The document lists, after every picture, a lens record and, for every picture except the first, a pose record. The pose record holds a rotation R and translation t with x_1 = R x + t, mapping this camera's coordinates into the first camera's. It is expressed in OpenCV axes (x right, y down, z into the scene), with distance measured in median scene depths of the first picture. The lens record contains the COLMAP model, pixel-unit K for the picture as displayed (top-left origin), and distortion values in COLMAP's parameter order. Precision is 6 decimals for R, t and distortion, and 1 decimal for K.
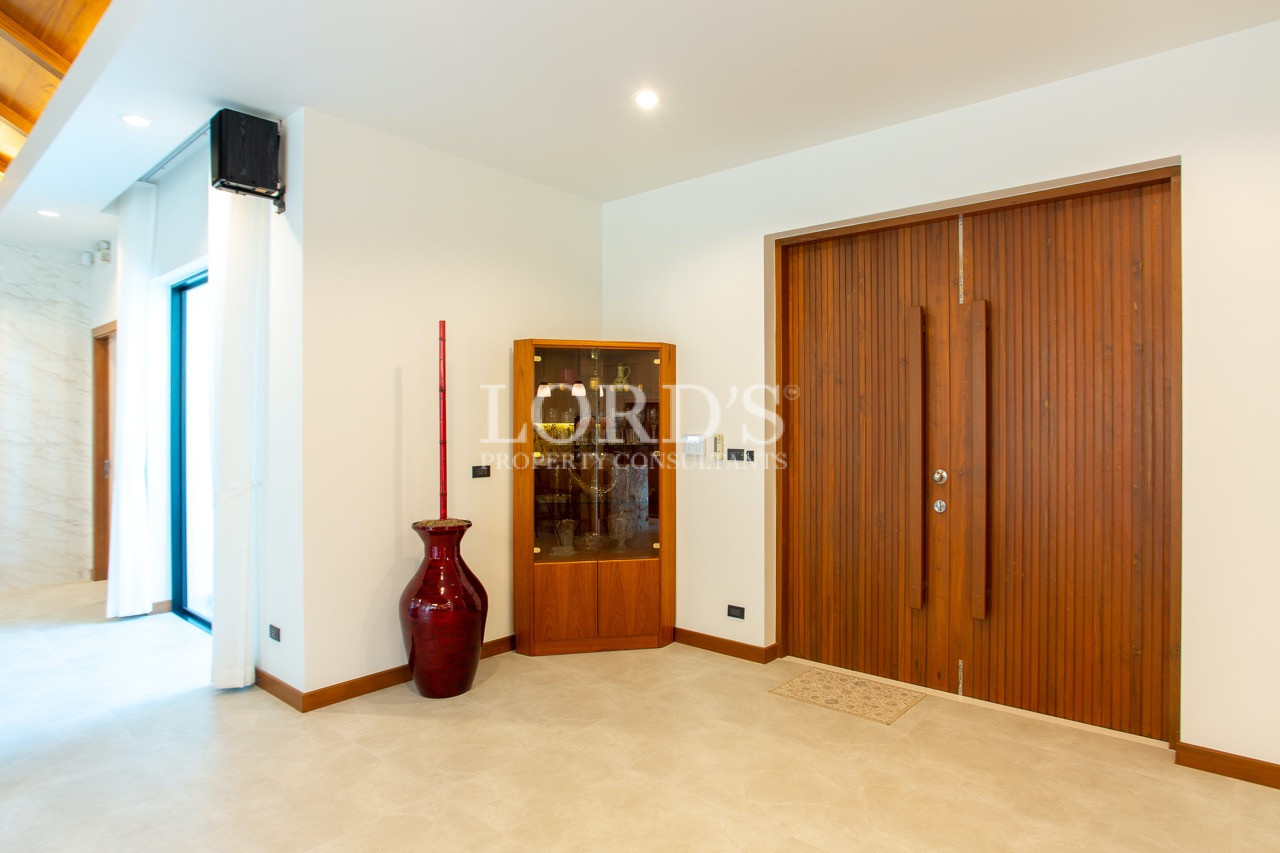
lens RADIAL K [[712.4, 0, 643.2], [0, 712.4, 426.8], [0, 0, 1]] dist [0.002895, 0.001650]
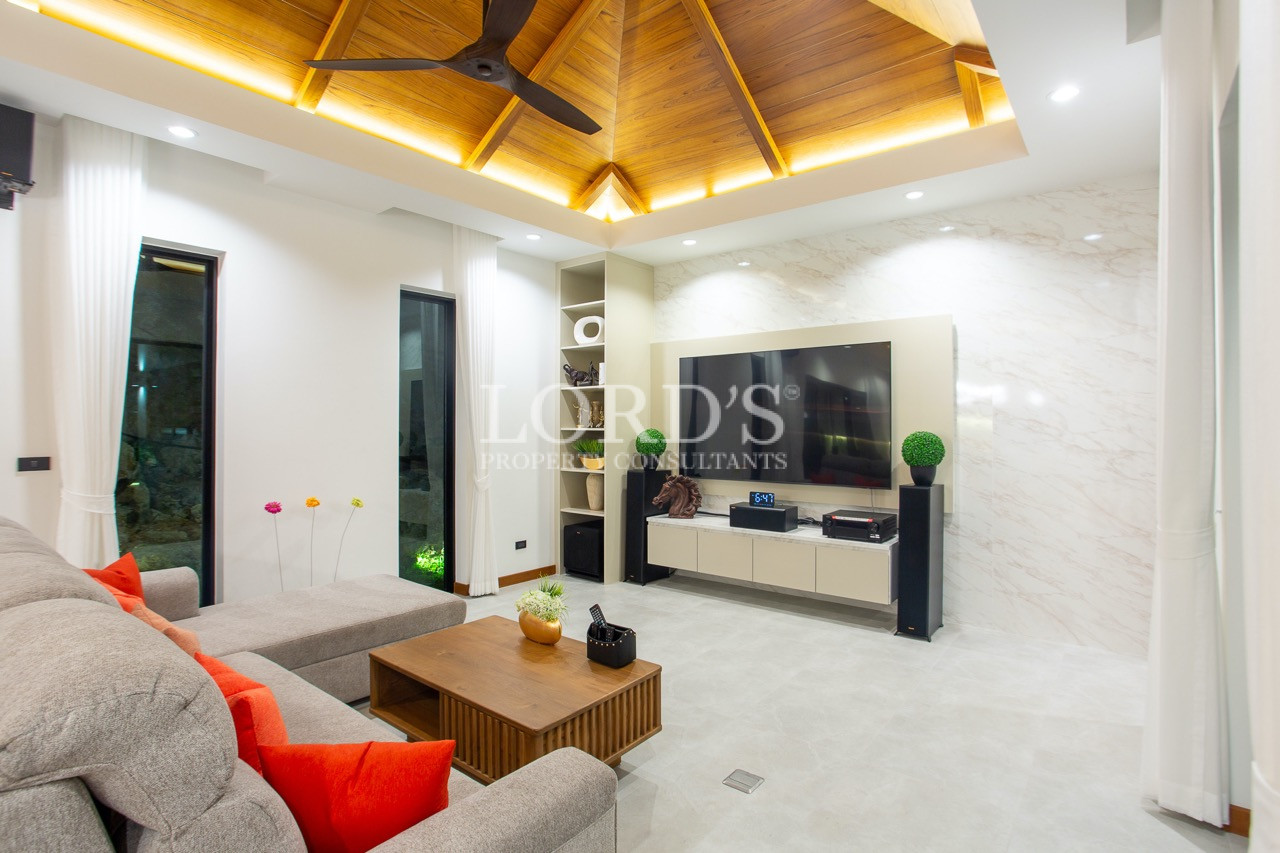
lens RADIAL K [[636.0, 0, 642.3], [0, 636.0, 415.6], [0, 0, 1]] dist [-0.025271, -0.000464]
pose [[0.047083, -0.012891, -0.998808, -0.367748], [0.001354, 0.999917, -0.012841, -0.008387], [0.998890, -0.000748, 0.047097, 0.772141]]
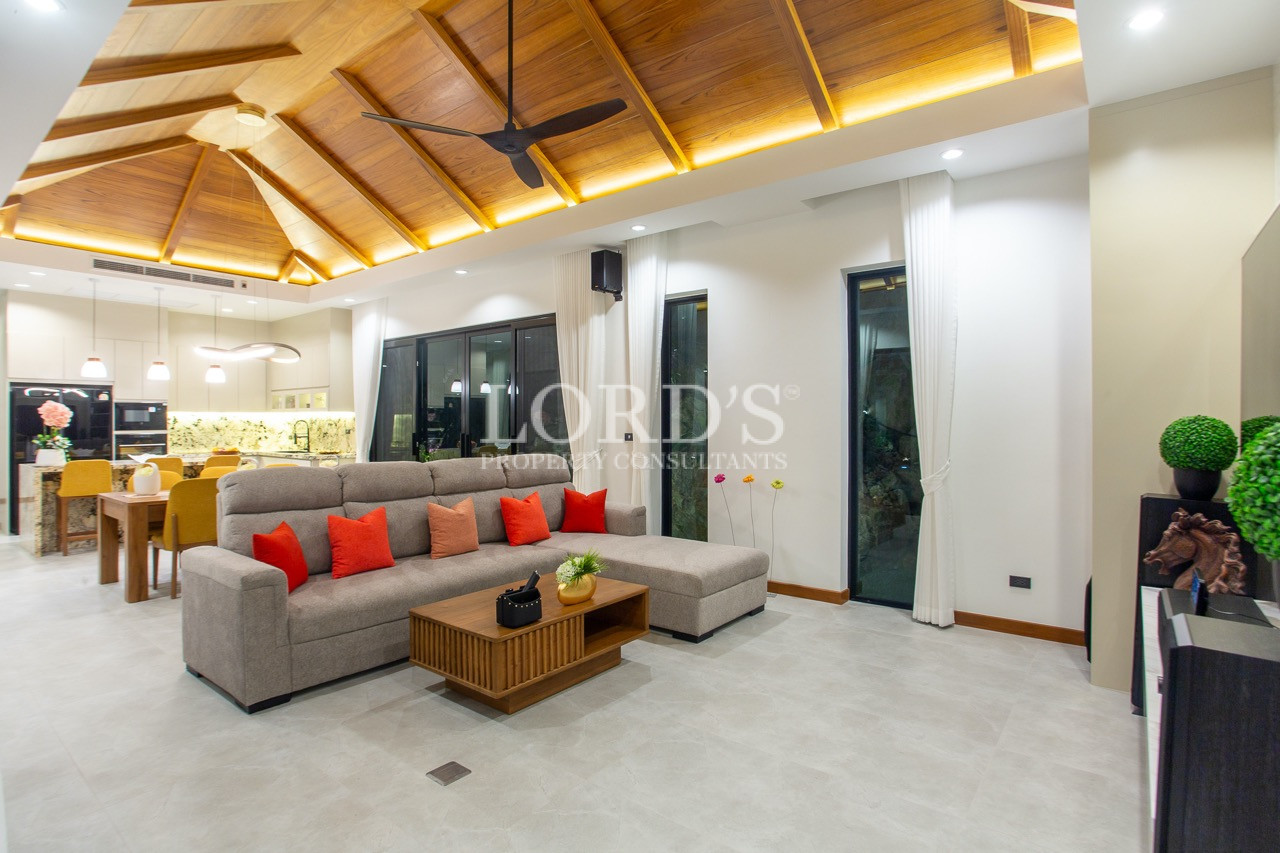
lens RADIAL K [[636.0, 0, 645.1], [0, 636.0, 423.1], [0, 0, 1]] dist [-0.025271, -0.000464]
pose [[-0.998637, 0.003116, -0.052102, -1.817681], [0.002991, 0.999992, 0.002479, 0.020856], [0.052110, 0.002320, -0.998639, 2.150840]]
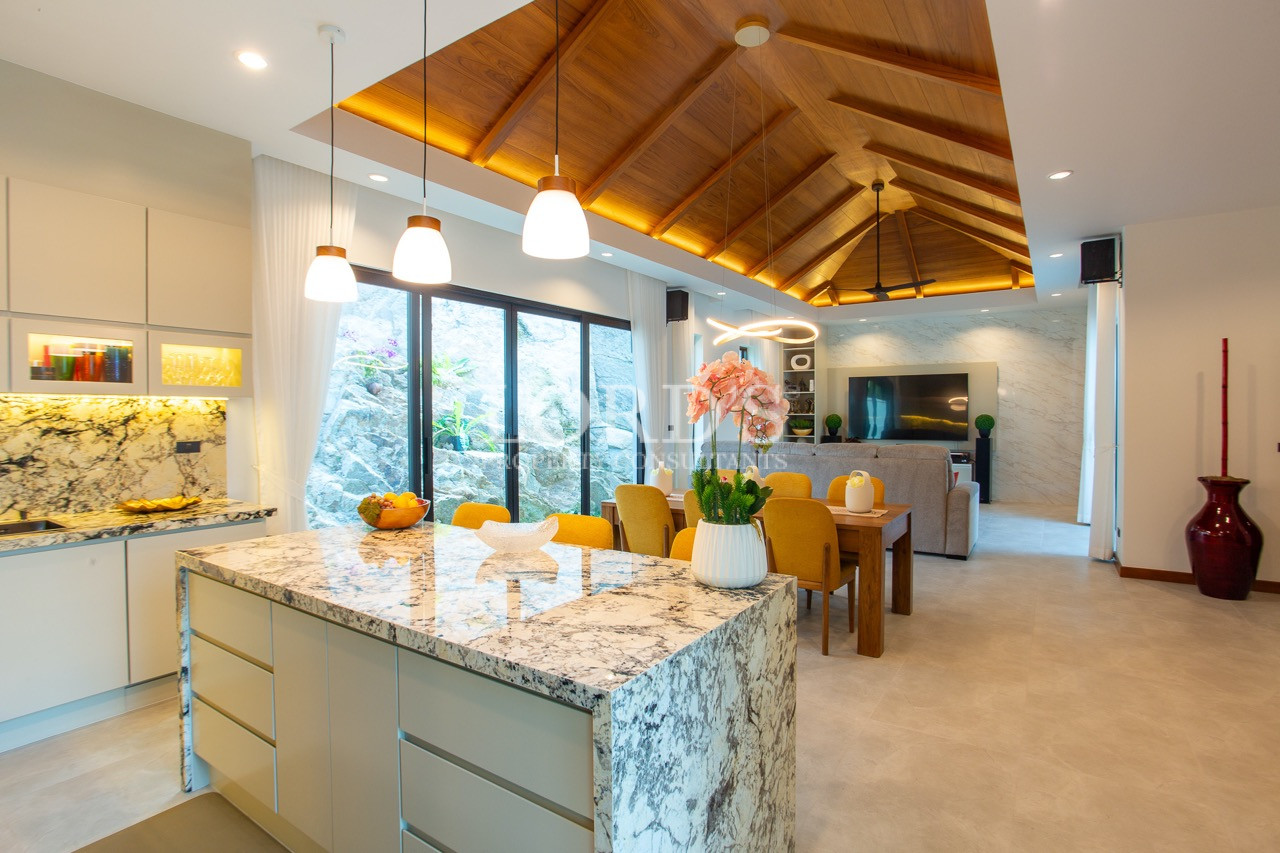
lens RADIAL K [[636.0, 0, 637.1], [0, 636.0, 425.4], [0, 0, 1]] dist [-0.025271, -0.000464]
pose [[0.127203, 0.016913, -0.991732, 0.810138], [0.002689, 0.999845, 0.017396, 0.001404], [0.991873, -0.004880, 0.127138, -0.332733]]
